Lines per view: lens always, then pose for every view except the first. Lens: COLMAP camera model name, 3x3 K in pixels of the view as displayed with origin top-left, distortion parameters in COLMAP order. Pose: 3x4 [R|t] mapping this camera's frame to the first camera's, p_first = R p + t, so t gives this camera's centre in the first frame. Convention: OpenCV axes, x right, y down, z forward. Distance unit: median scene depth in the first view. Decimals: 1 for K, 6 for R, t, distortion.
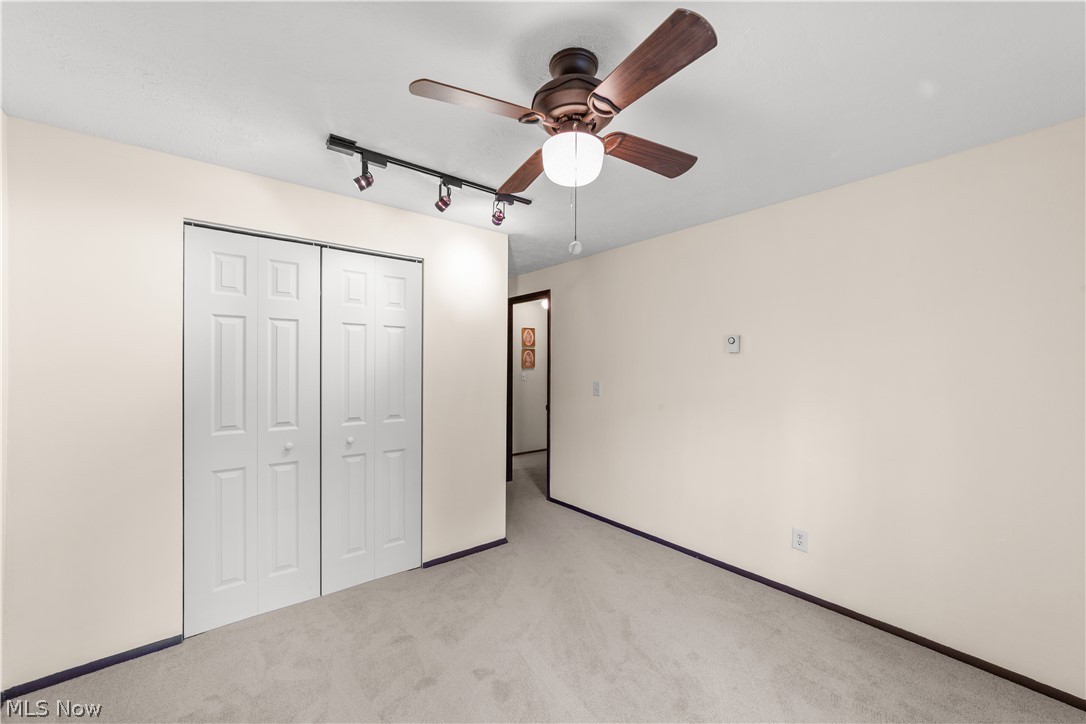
lens RADIAL K [[425.3, 0, 534.4], [0, 425.3, 364.8], [0, 0, 1]] dist [-0.013760, 0.007563]
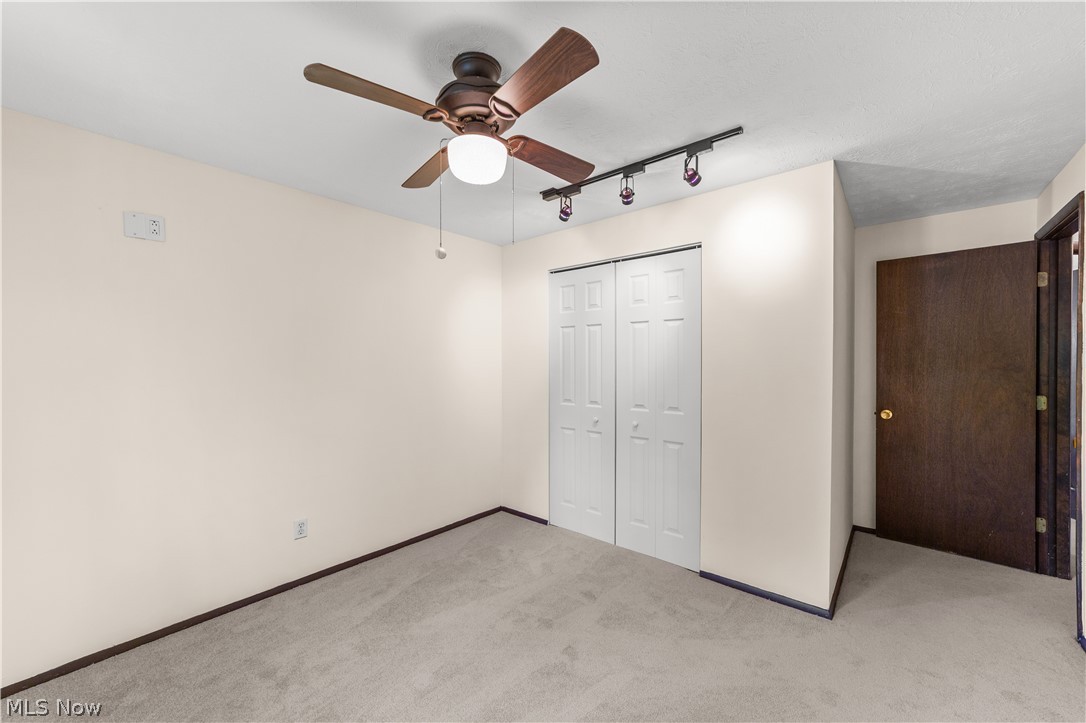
lens RADIAL K [[425.3, 0, 536.7], [0, 425.3, 362.1], [0, 0, 1]] dist [-0.013760, 0.007563]
pose [[0.168973, 0.001223, -0.985620, 0.701703], [0.012665, 0.999914, 0.003412, 0.003827], [0.985539, -0.013059, 0.168943, 0.587183]]
